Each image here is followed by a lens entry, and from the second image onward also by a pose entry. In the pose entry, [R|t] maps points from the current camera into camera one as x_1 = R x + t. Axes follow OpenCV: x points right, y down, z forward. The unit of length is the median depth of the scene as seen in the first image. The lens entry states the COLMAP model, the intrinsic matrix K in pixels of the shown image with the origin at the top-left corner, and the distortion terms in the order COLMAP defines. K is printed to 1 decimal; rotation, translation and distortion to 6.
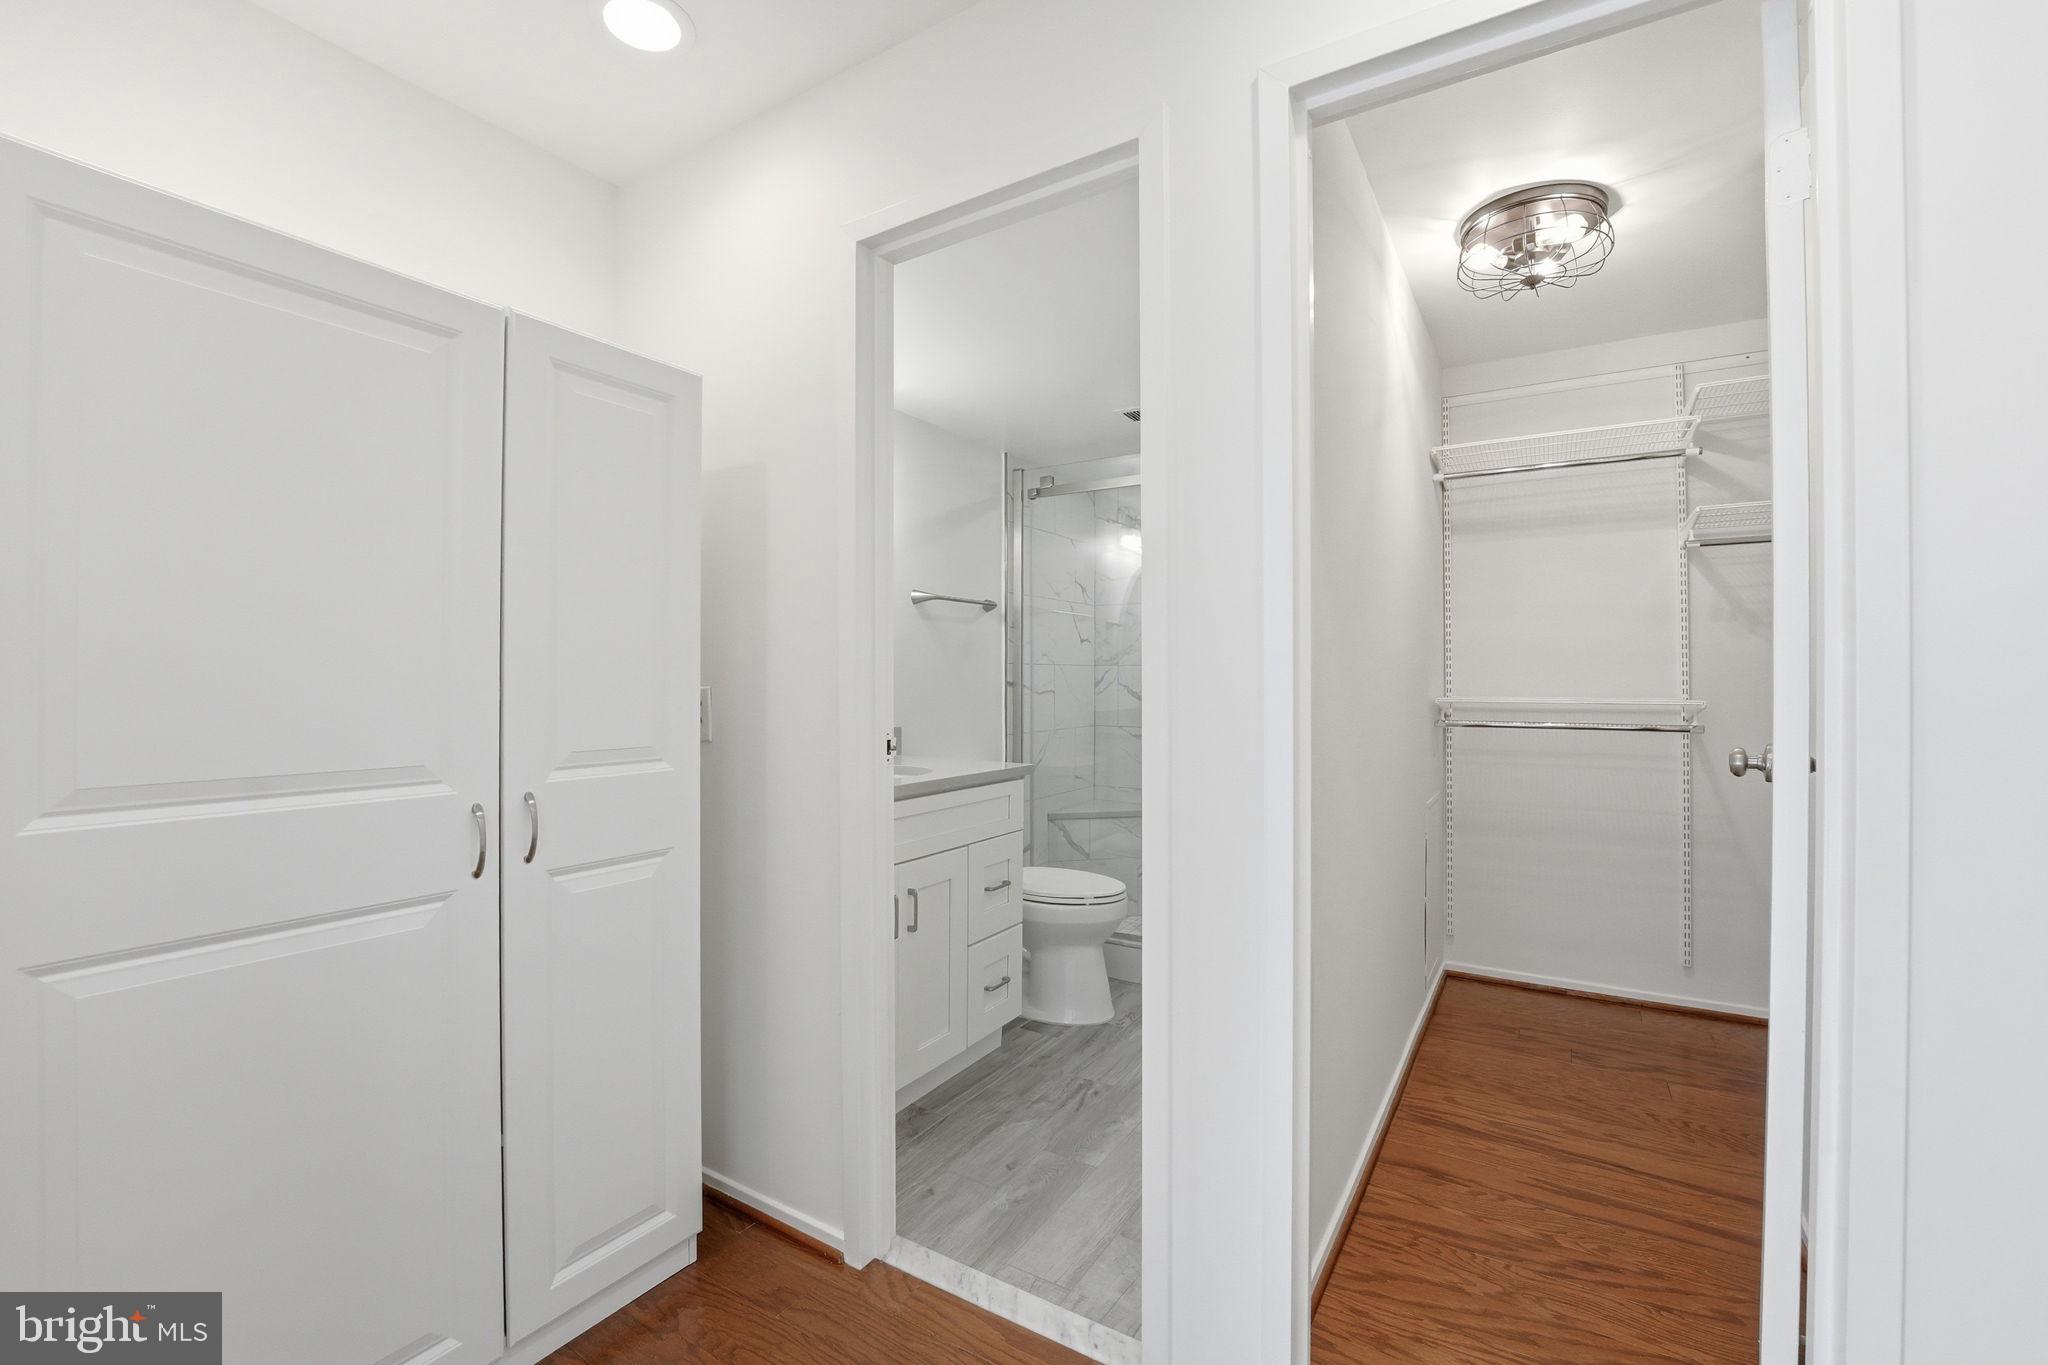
lens RADIAL K [[865.6, 0, 1024.8], [0, 865.6, 706.1], [0, 0, 1]] dist [-0.019328, 0.000209]
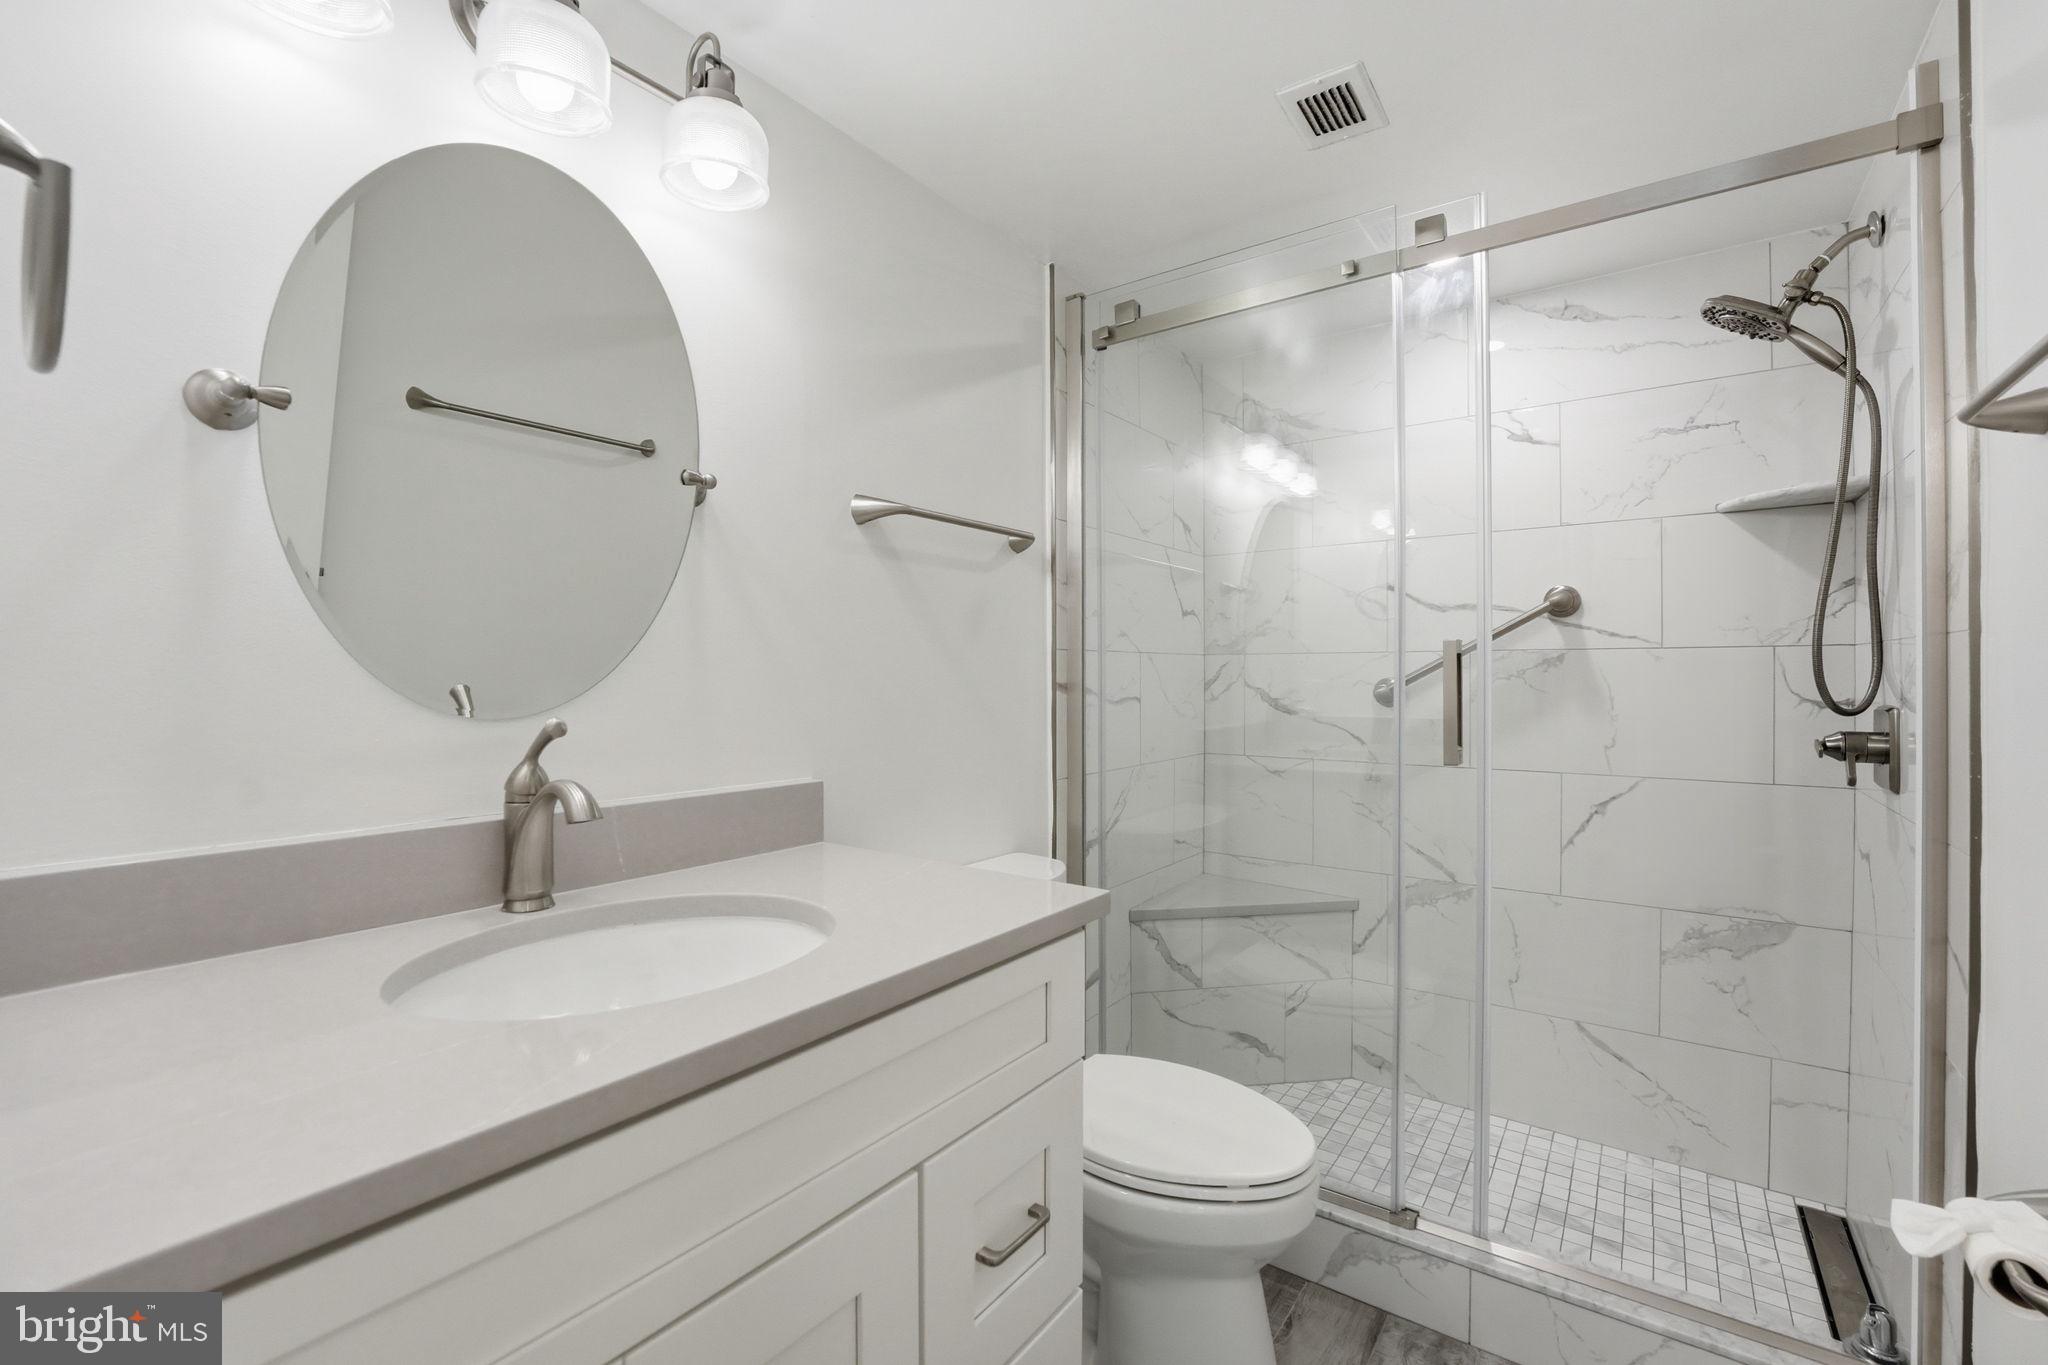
lens RADIAL K [[865.6, 0, 1024.8], [0, 865.6, 706.1], [0, 0, 1]] dist [-0.019328, 0.000209]
pose [[0.997035, -0.004280, -0.076836, 0.001901], [0.004256, 0.999991, -0.000488, -0.012761], [0.076837, 0.000159, 0.997044, 0.440246]]
